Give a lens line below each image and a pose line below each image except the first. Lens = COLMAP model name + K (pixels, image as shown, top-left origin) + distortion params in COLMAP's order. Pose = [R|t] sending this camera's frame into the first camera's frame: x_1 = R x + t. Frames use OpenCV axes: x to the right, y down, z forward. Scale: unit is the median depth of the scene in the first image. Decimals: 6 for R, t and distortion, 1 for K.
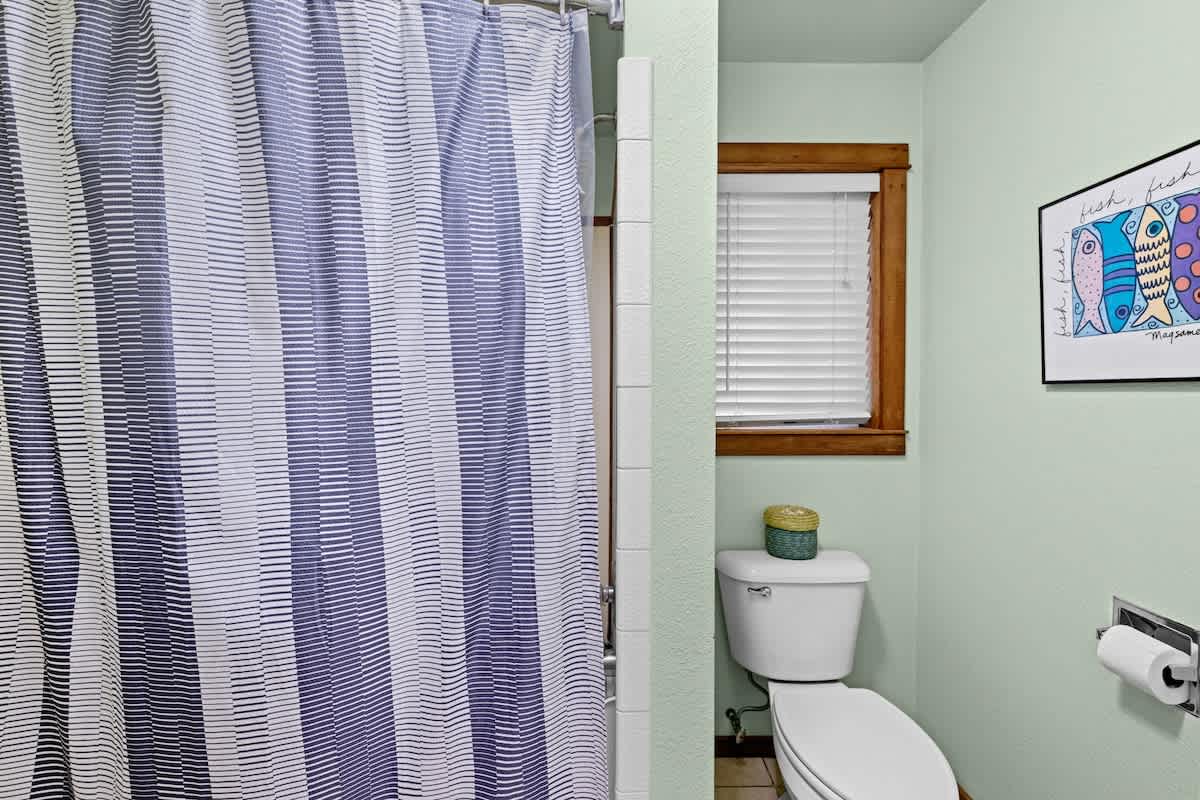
lens RADIAL K [[512.6, 0, 597.9], [0, 512.6, 388.7], [0, 0, 1]] dist [-0.000222, -0.000233]
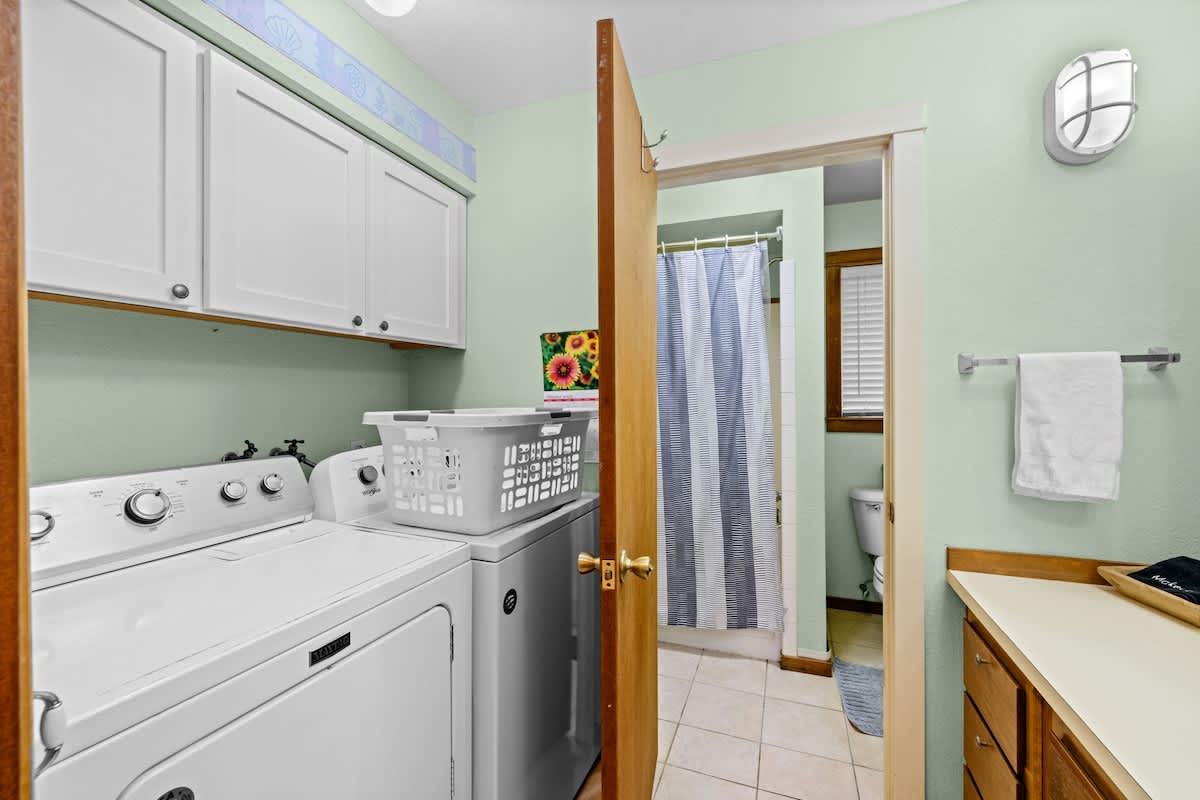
lens RADIAL K [[512.6, 0, 597.9], [0, 512.6, 388.7], [0, 0, 1]] dist [-0.000222, -0.000233]
pose [[0.934792, -0.007399, -0.355119, 0.091717], [0.004183, 0.999943, -0.009824, -0.002357], [0.355171, 0.007698, 0.934770, -1.647798]]
